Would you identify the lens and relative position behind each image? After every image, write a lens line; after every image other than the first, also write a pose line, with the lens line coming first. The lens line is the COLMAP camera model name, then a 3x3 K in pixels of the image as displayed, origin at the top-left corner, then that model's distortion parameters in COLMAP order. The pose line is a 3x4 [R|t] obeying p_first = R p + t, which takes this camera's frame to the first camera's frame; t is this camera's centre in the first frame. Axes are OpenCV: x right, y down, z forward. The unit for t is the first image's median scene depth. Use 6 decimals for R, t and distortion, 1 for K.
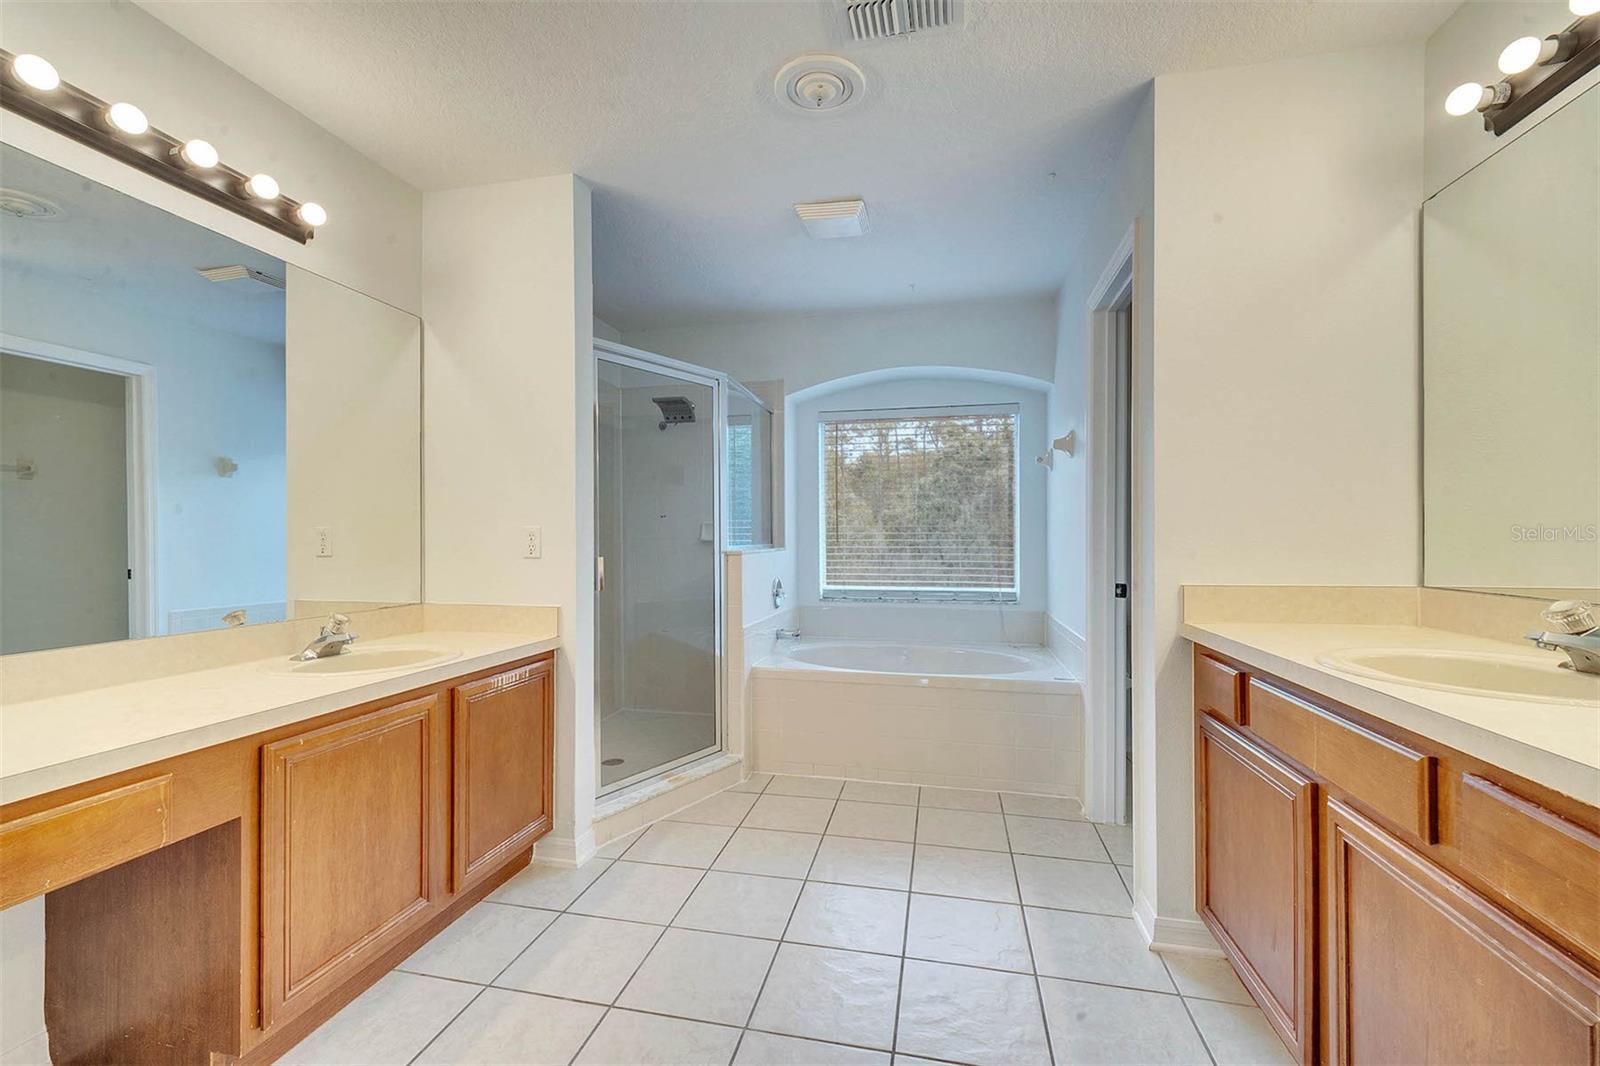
lens RADIAL K [[718.2, 0, 760.8], [0, 718.2, 538.2], [0, 0, 1]] dist [0.020016, 0.000033]
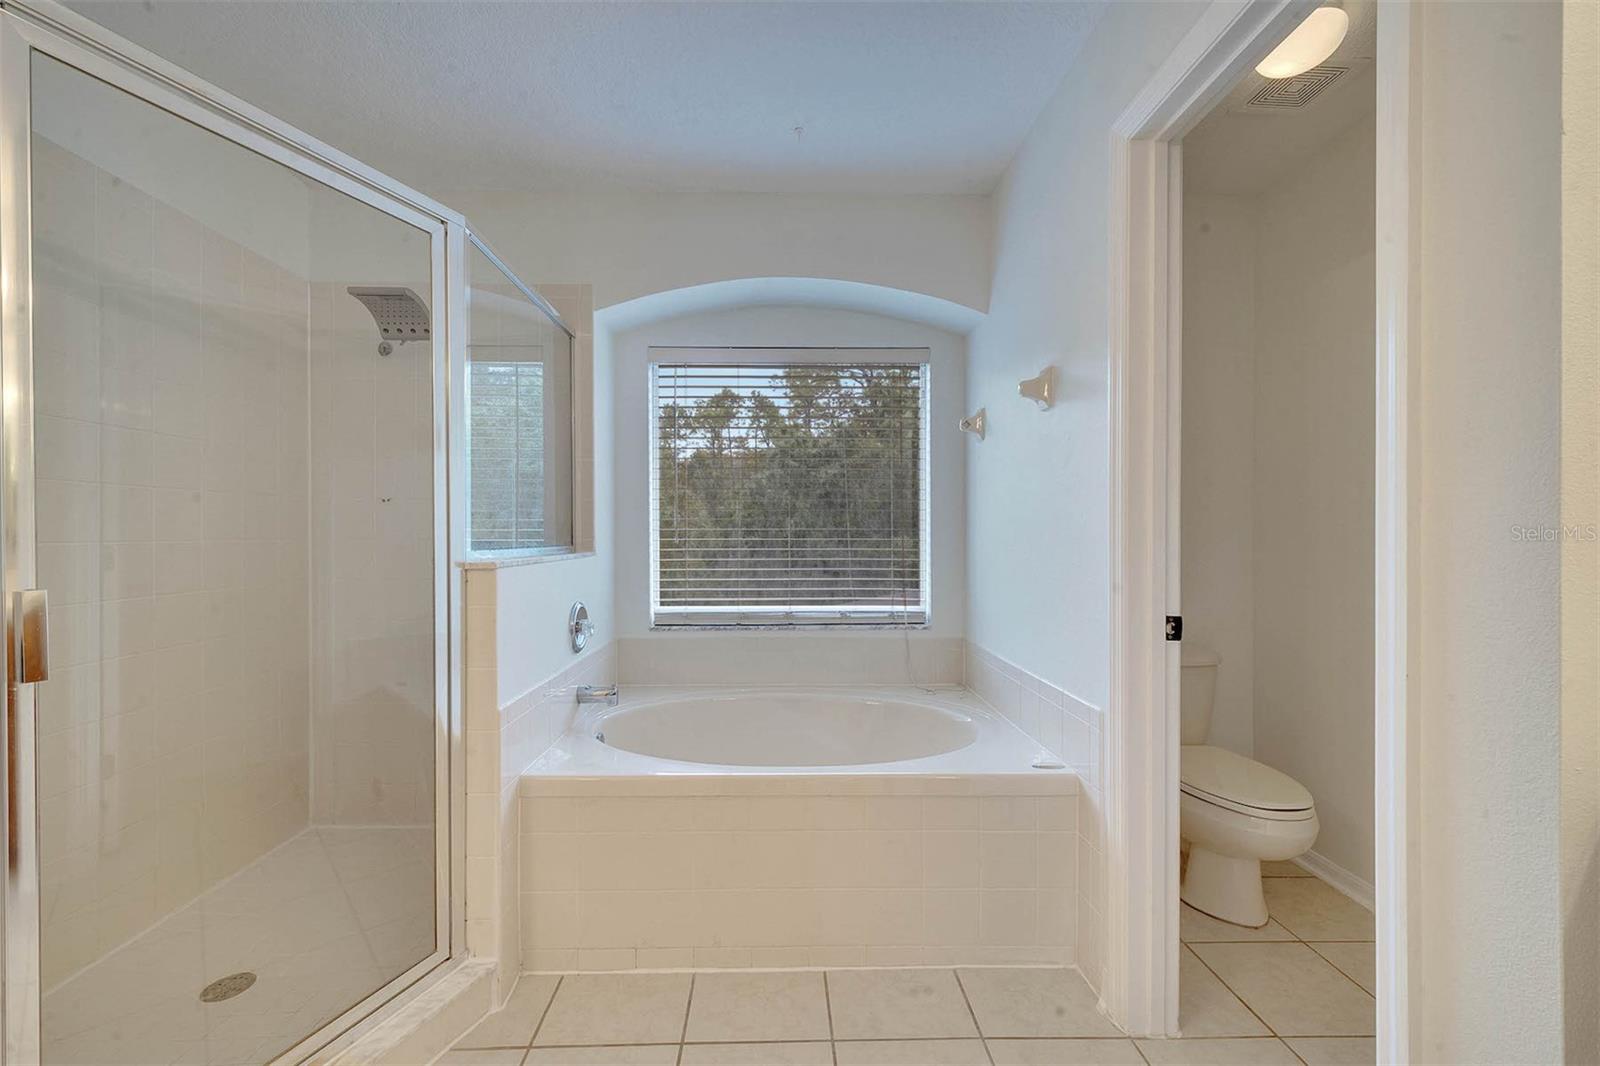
lens RADIAL K [[718.2, 0, 760.8], [0, 718.2, 538.2], [0, 0, 1]] dist [0.020016, 0.000033]
pose [[0.973177, 0.000021, 0.230056, 0.029481], [-0.000808, 0.999994, 0.003329, -0.000611], [-0.230055, -0.003426, 0.973172, 0.338337]]
